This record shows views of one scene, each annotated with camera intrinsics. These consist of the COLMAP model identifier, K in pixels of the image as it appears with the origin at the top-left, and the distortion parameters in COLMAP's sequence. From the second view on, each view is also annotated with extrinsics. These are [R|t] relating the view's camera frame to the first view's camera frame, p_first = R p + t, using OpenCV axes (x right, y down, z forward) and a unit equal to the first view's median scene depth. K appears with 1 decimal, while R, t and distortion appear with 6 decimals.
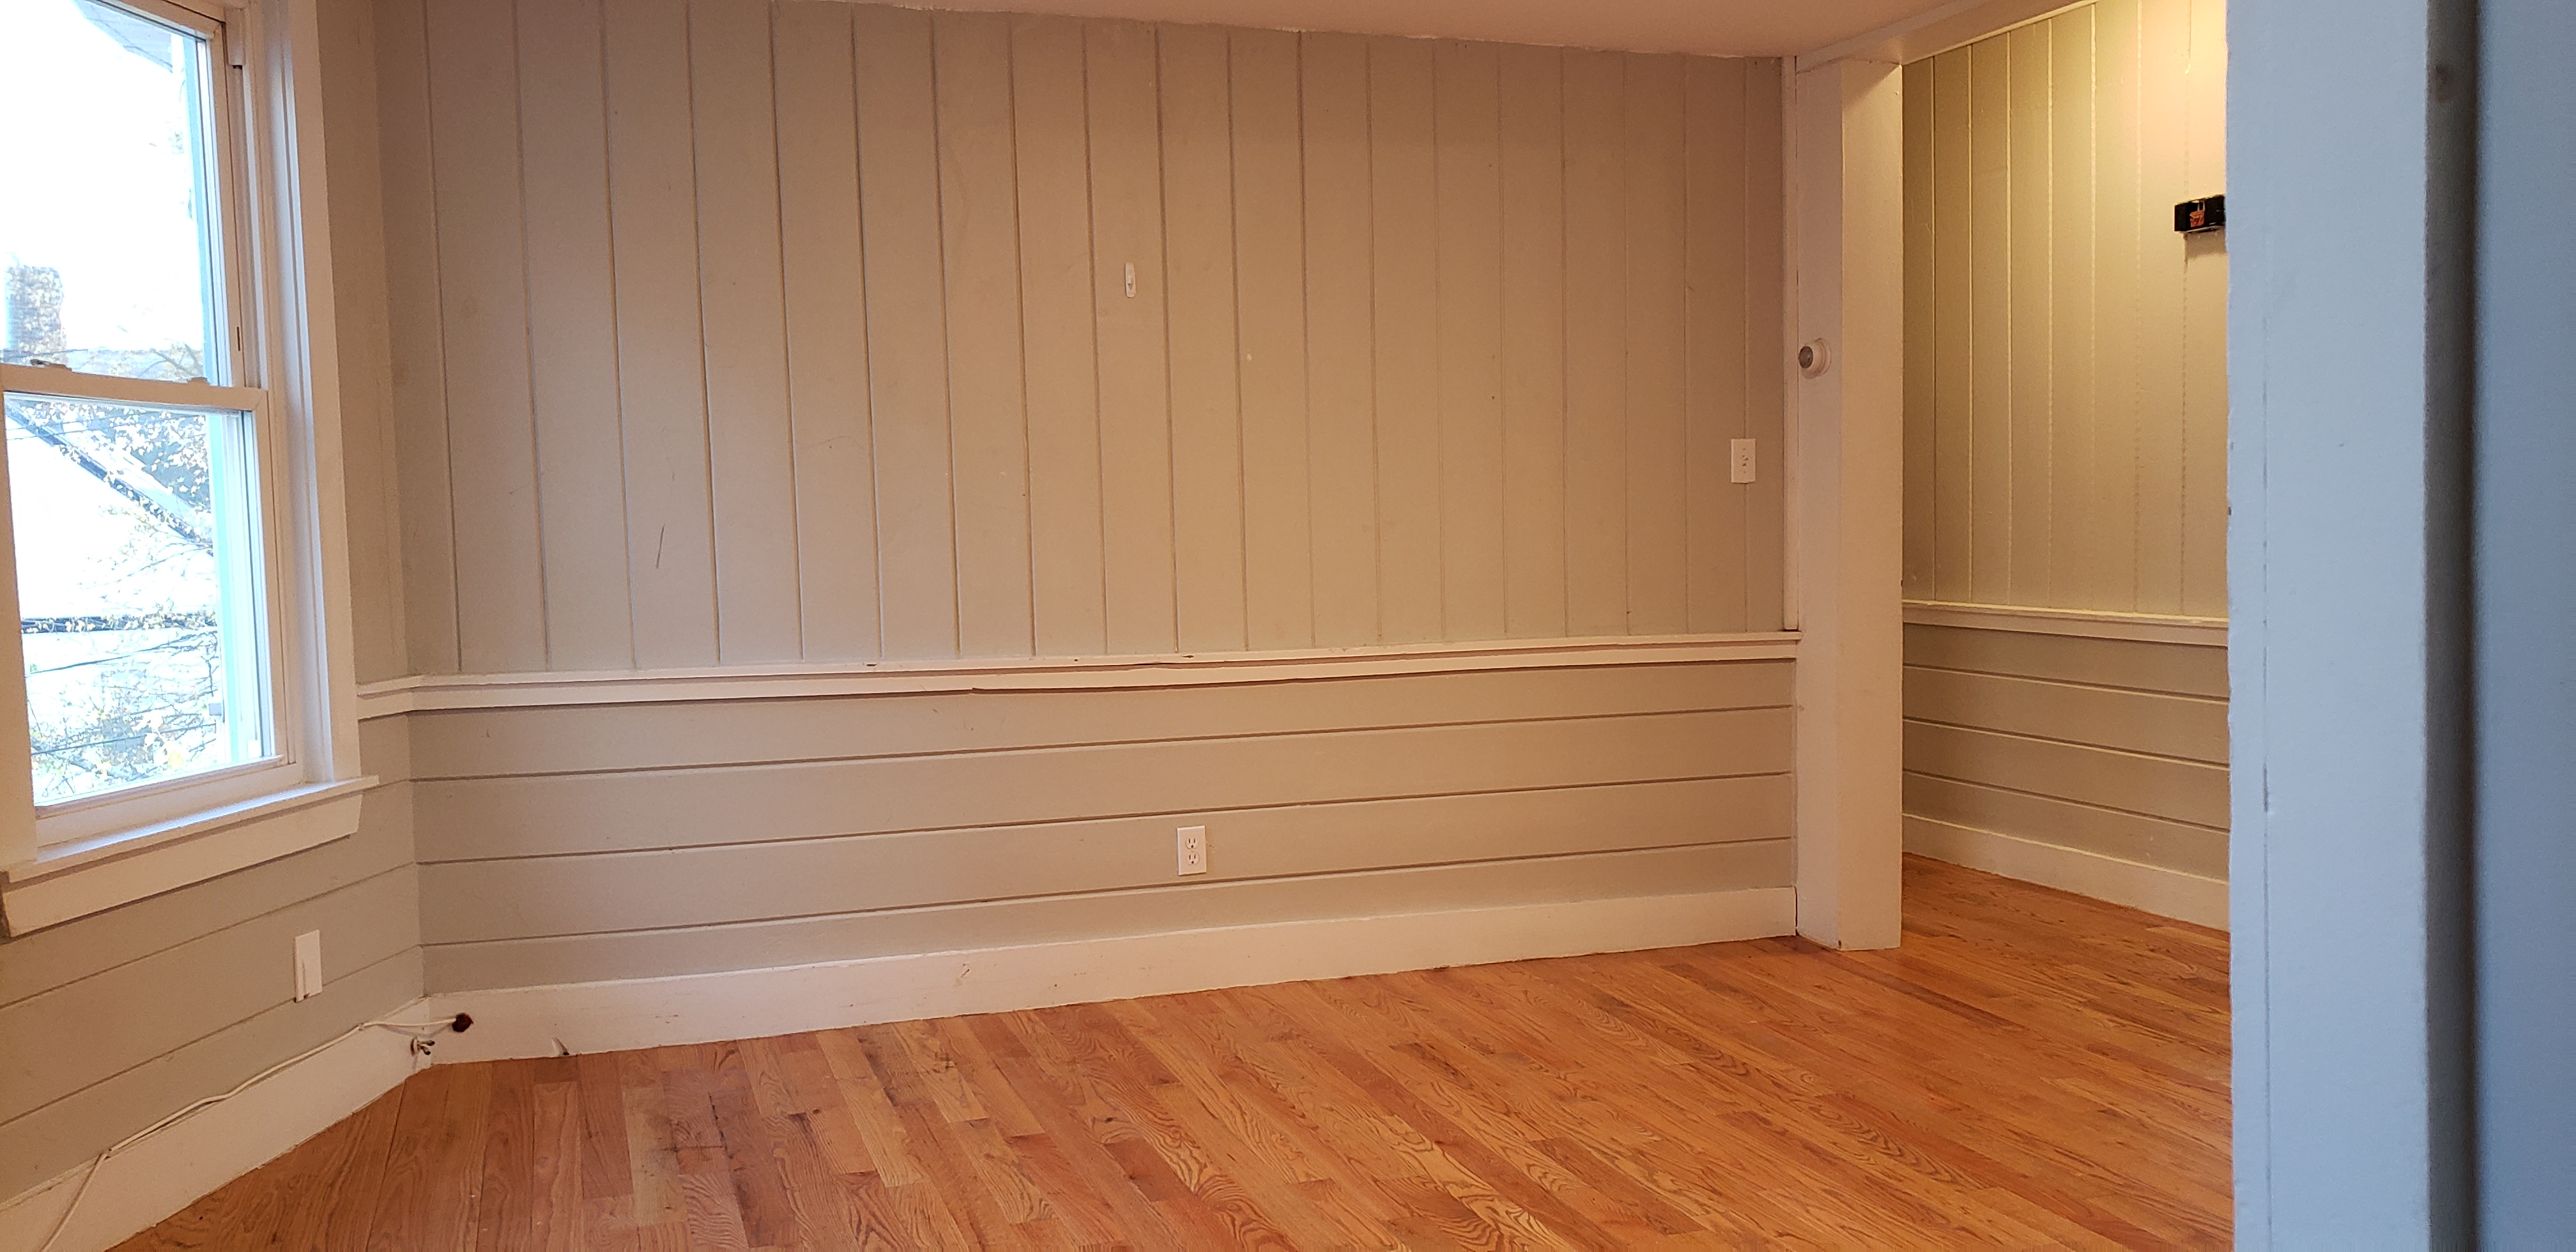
lens RADIAL K [[2015.4, 0, 1275.5], [0, 2015.4, 642.5], [0, 0, 1]] dist [0.160123, -0.362213]
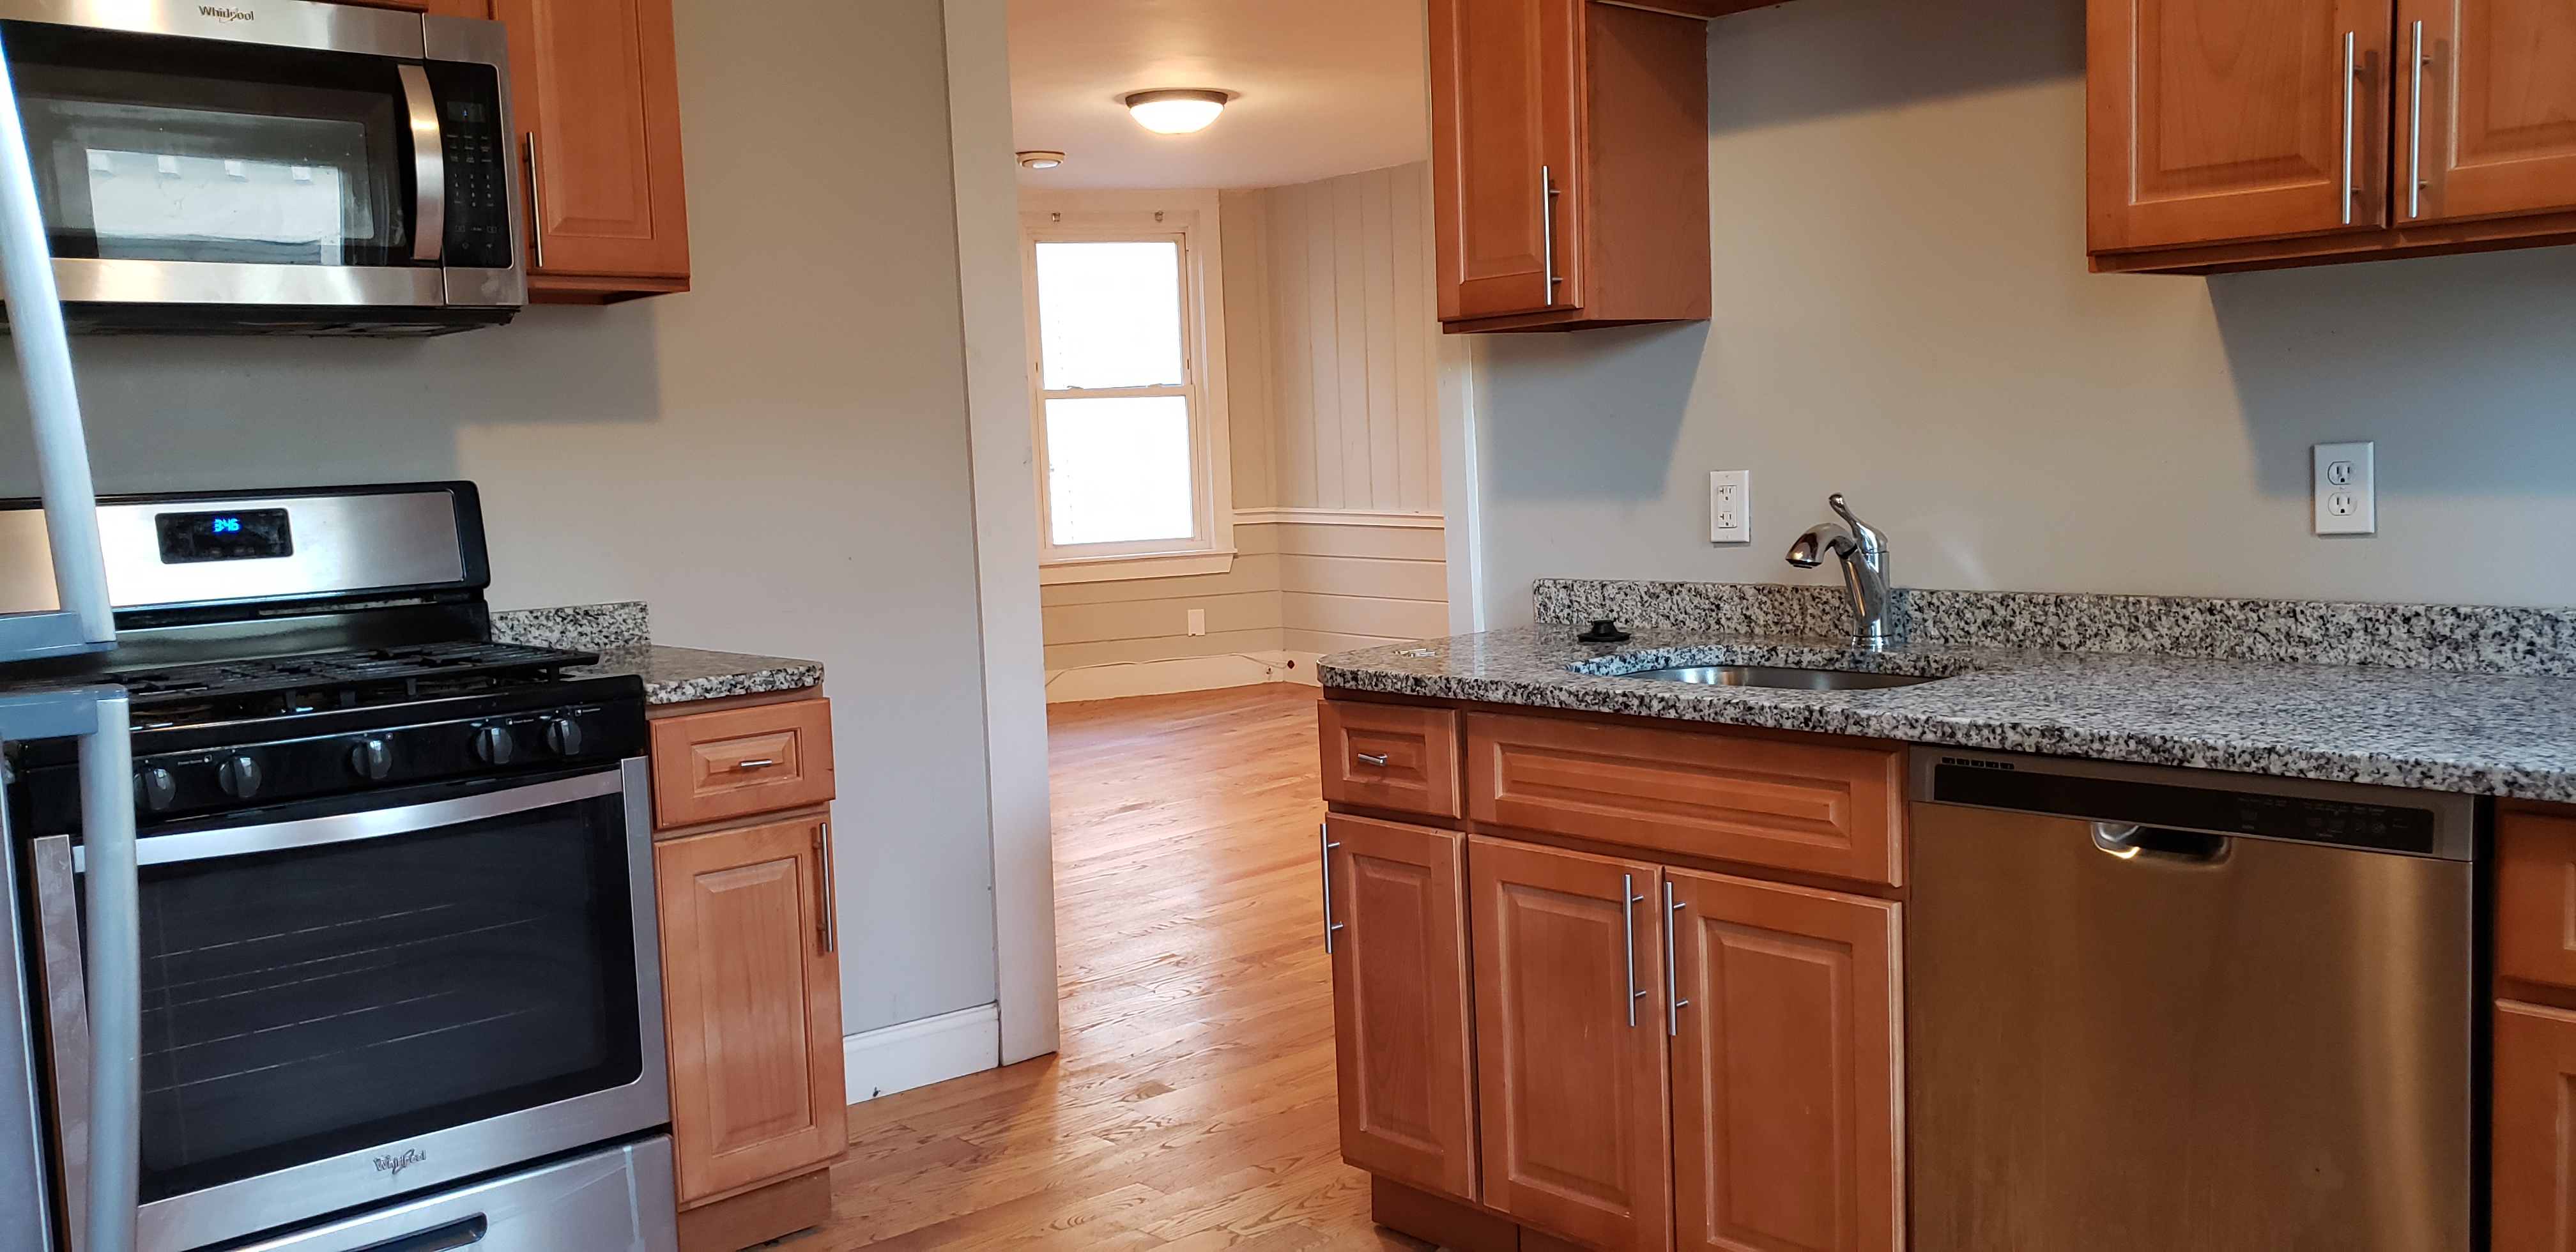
lens RADIAL K [[2015.4, 0, 1275.5], [0, 2015.4, 642.5], [0, 0, 1]] dist [0.160123, -0.362213]
pose [[0.382705, 0.100958, -0.918338, 1.688070], [-0.026198, 0.994797, 0.098446, -0.055235], [0.923499, -0.013617, 0.383358, 0.159759]]
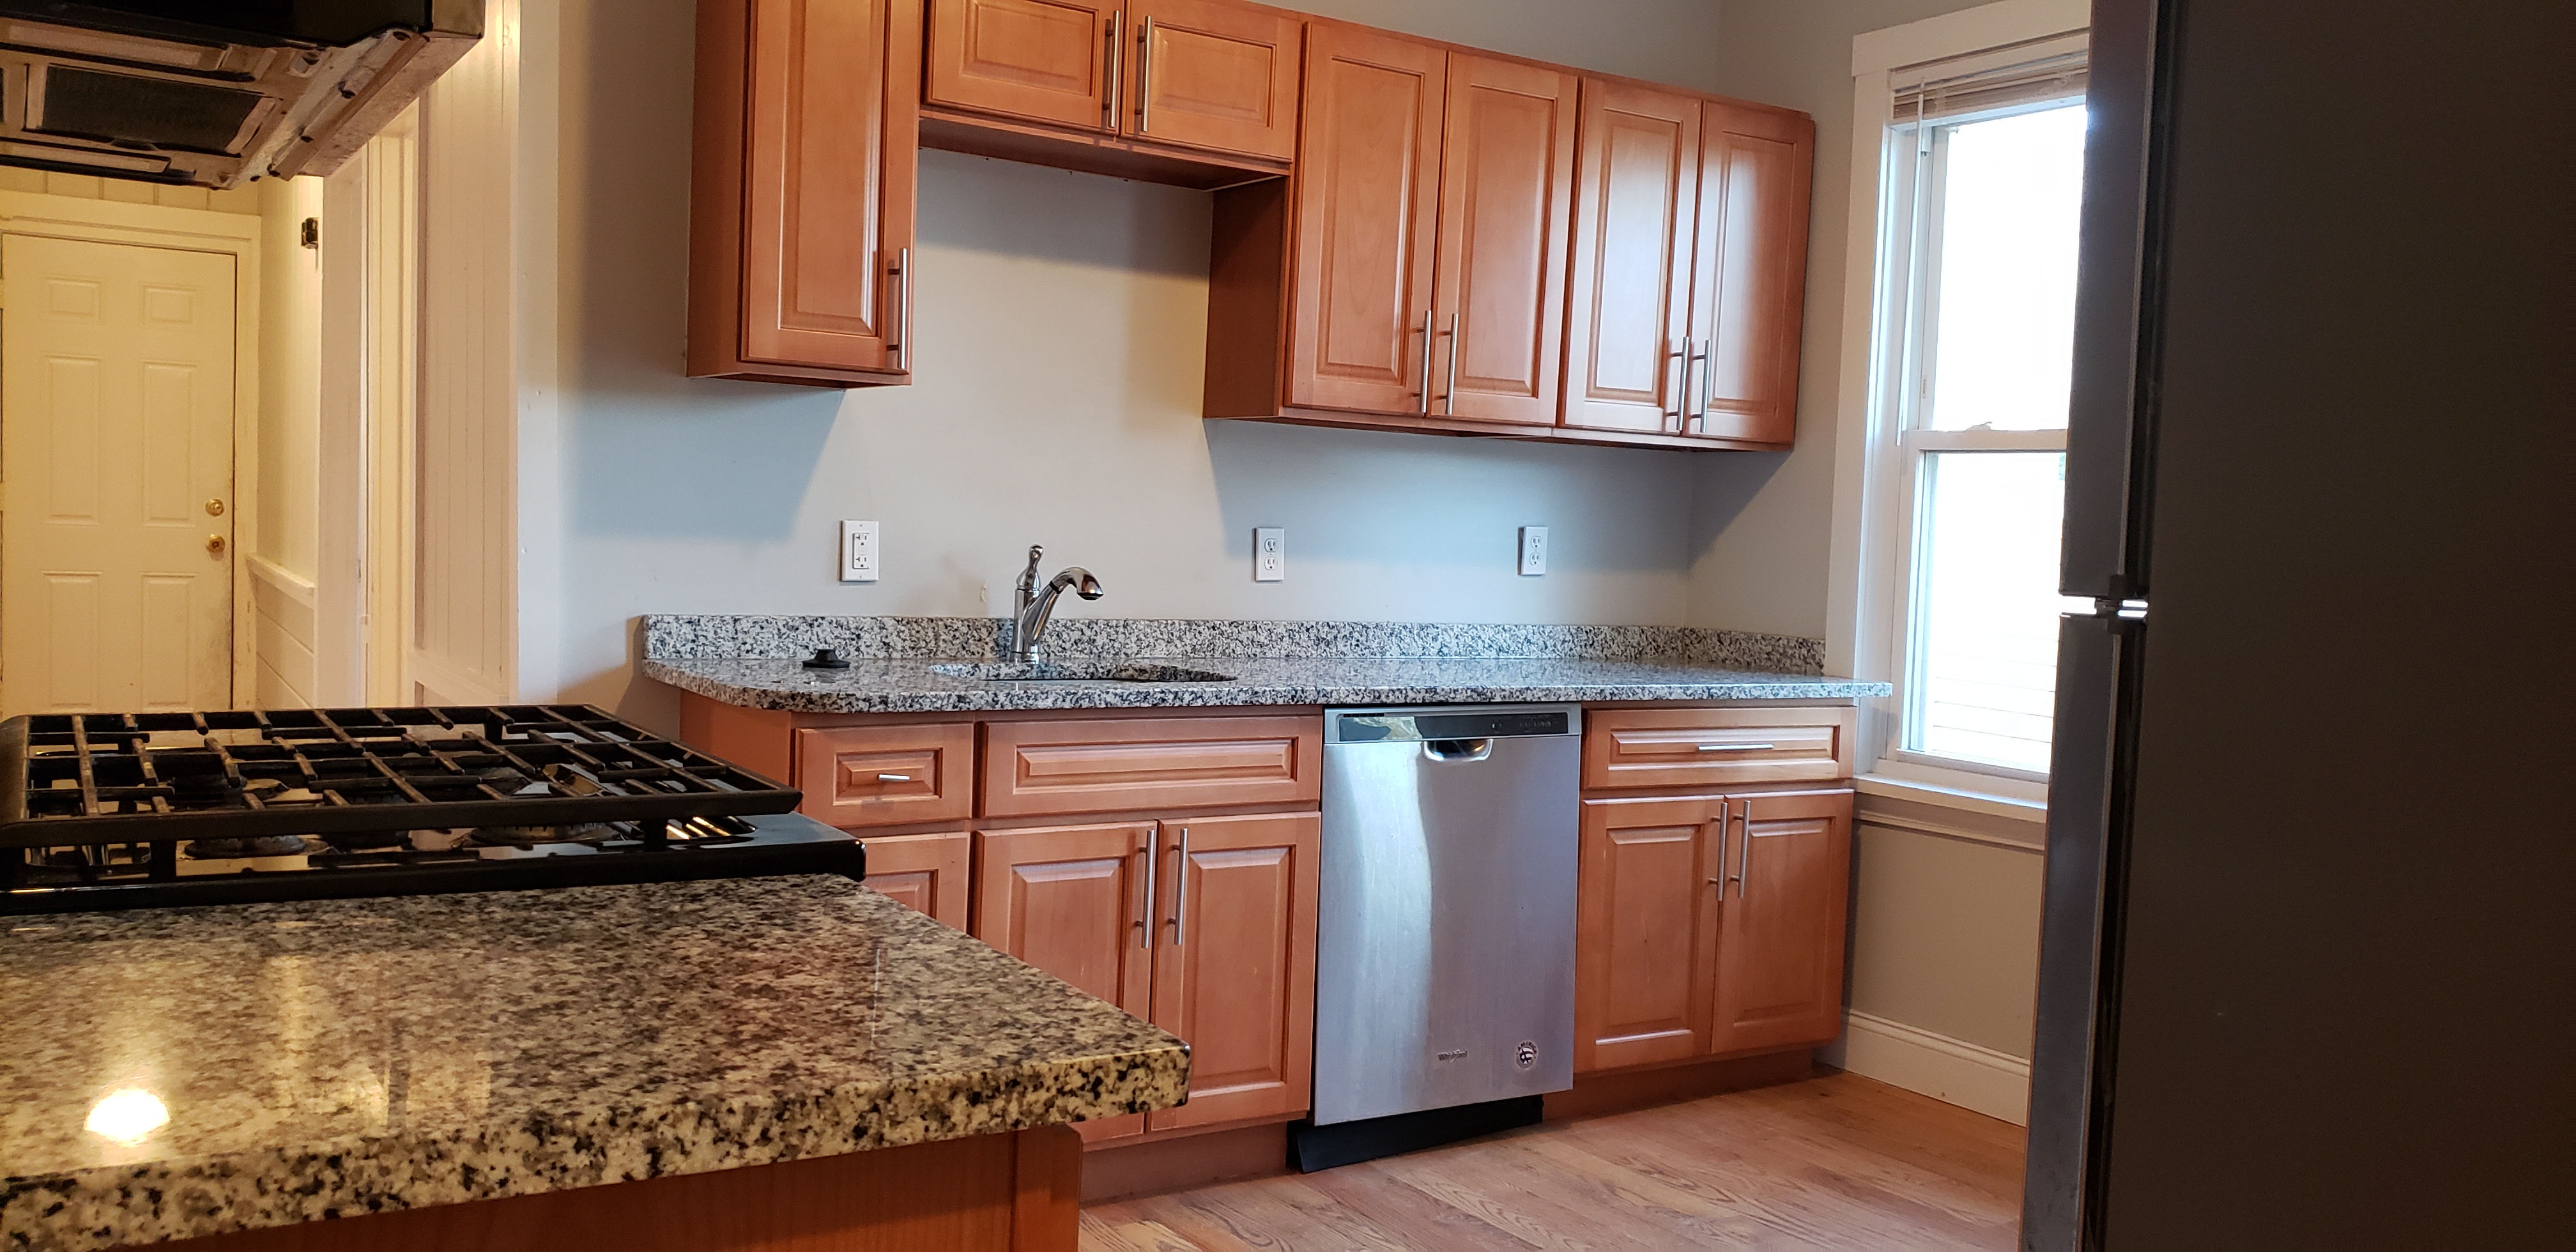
lens RADIAL K [[2015.4, 0, 1275.5], [0, 2015.4, 642.5], [0, 0, 1]] dist [0.160123, -0.362213]
pose [[0.975089, 0.051804, 0.215680, 0.978505], [-0.052266, 0.998627, -0.003568, 0.003248], [-0.215569, -0.007793, 0.976458, -0.356317]]
